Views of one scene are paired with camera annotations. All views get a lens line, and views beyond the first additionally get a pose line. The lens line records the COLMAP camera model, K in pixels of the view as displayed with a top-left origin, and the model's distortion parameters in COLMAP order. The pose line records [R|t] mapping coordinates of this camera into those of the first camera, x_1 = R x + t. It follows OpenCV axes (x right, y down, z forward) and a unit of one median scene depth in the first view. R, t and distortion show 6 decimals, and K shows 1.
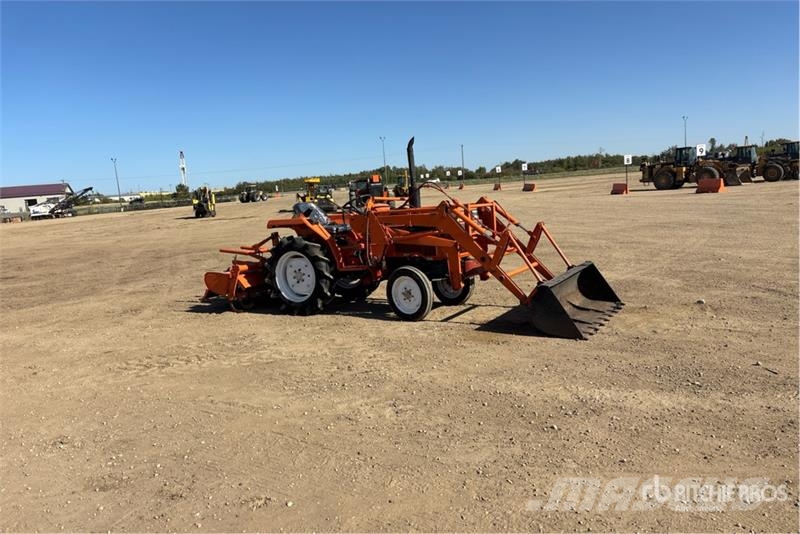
lens RADIAL K [[615.7, 0, 404.1], [0, 615.7, 263.3], [0, 0, 1]] dist [0.022796, -0.018247]
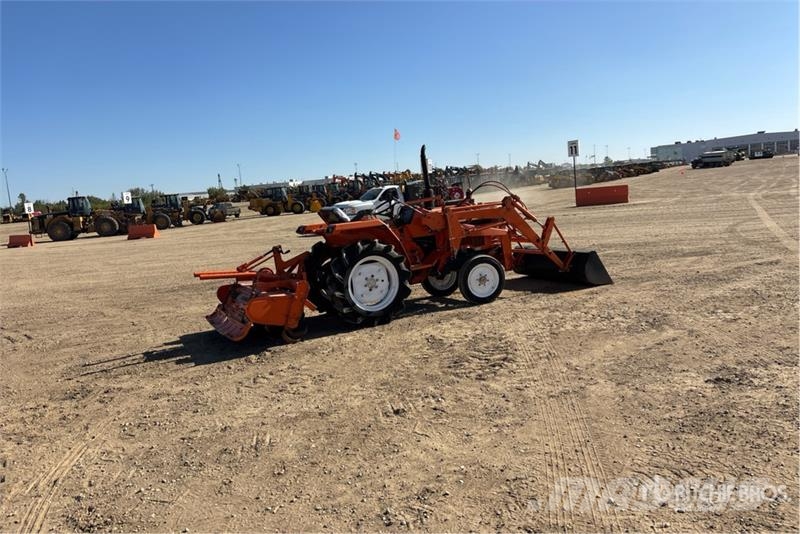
lens RADIAL K [[615.7, 0, 406.0], [0, 615.7, 267.3], [0, 0, 1]] dist [0.022796, -0.018247]
pose [[0.504571, -0.080055, 0.859651, -0.189152], [0.153265, 0.988183, 0.002066, 0.000710], [-0.849657, 0.130712, 0.510878, 0.097562]]
